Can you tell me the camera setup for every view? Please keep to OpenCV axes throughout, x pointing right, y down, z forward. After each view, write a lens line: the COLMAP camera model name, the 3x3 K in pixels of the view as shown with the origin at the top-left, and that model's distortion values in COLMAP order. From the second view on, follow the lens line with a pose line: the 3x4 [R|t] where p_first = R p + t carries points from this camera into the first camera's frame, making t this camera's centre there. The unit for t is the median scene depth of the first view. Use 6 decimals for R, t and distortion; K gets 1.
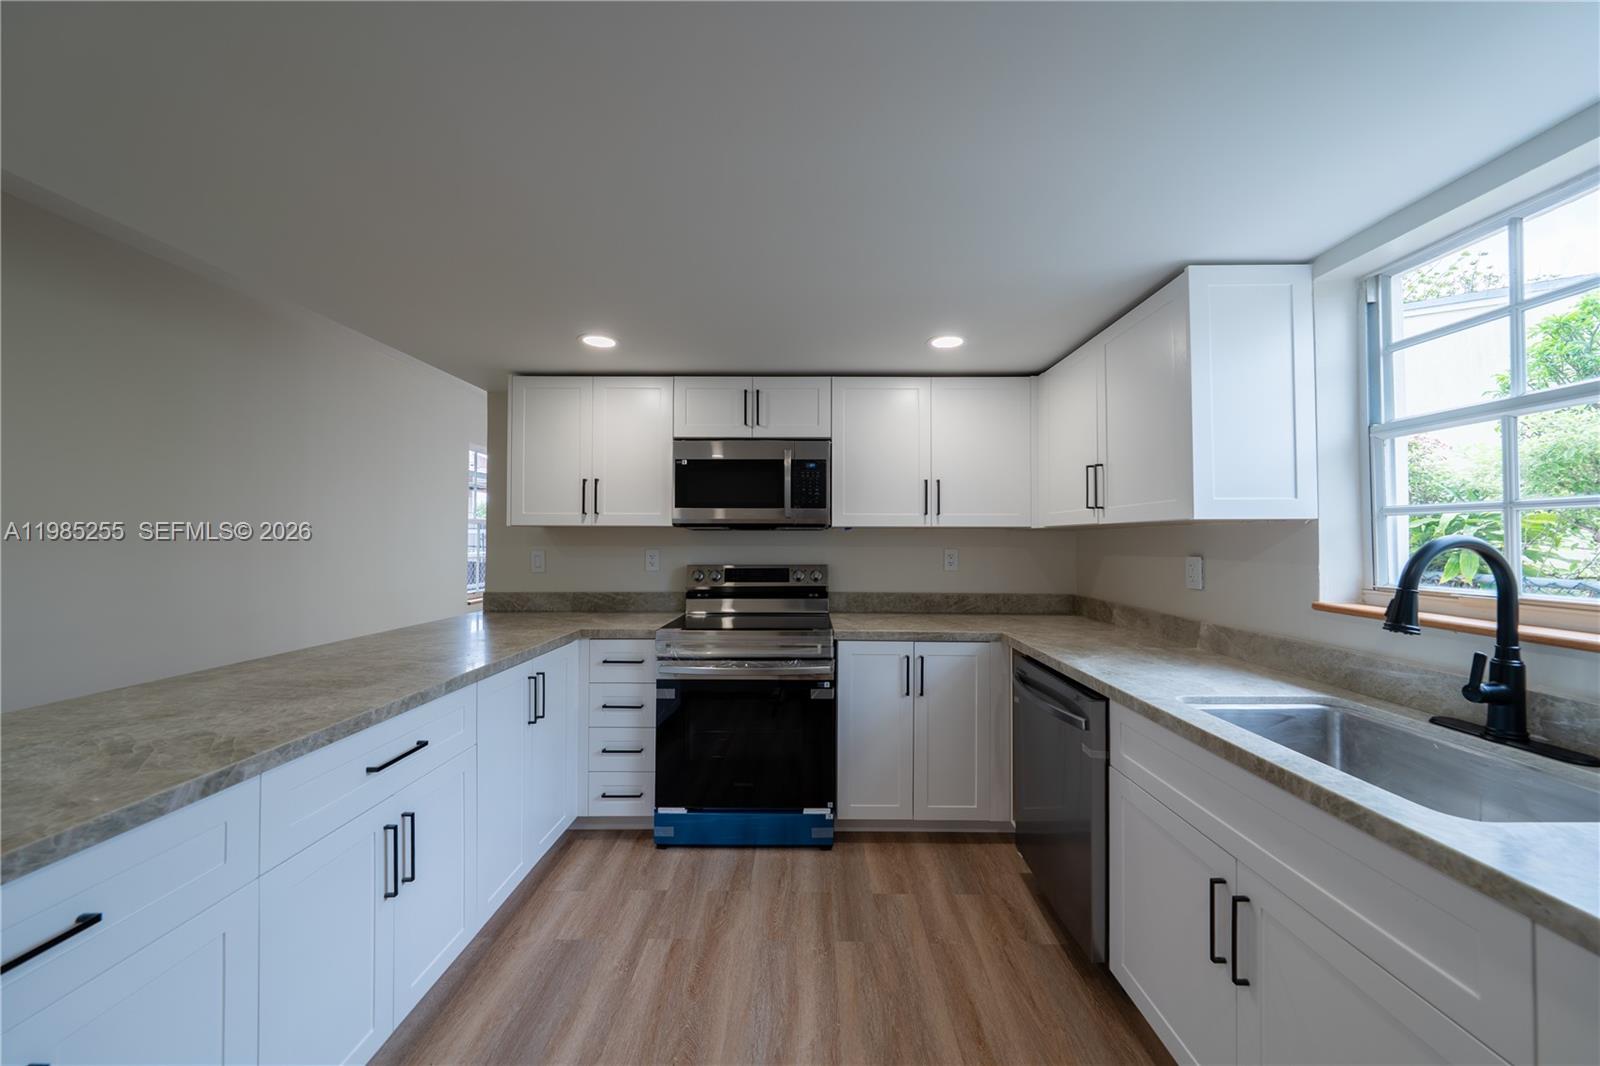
lens RADIAL K [[549.9, 0, 801.9], [0, 549.9, 530.3], [0, 0, 1]] dist [-0.002517, -0.000243]
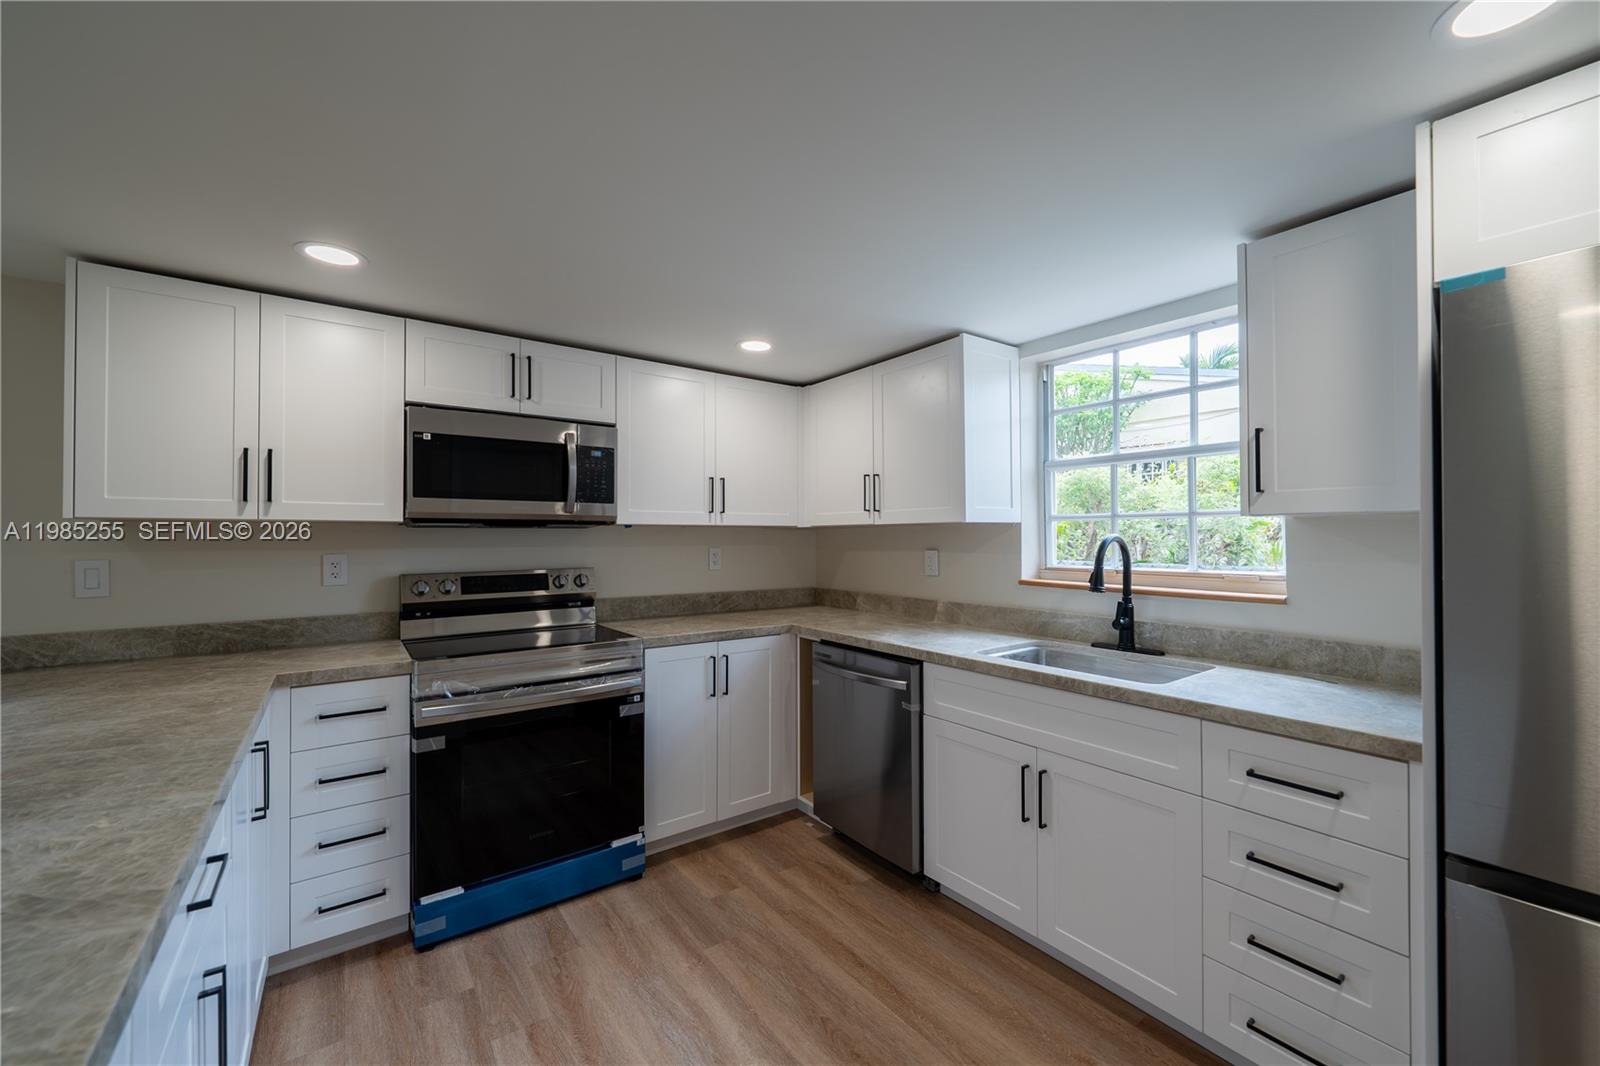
lens RADIAL K [[628.1, 0, 810.8], [0, 628.1, 531.3], [0, 0, 1]] dist [0.001657, -0.001147]
pose [[0.796266, 0.002314, 0.604942, -0.384890], [-0.005376, 0.999980, 0.003251, -0.000213], [-0.604923, -0.005841, 0.796263, 0.000116]]
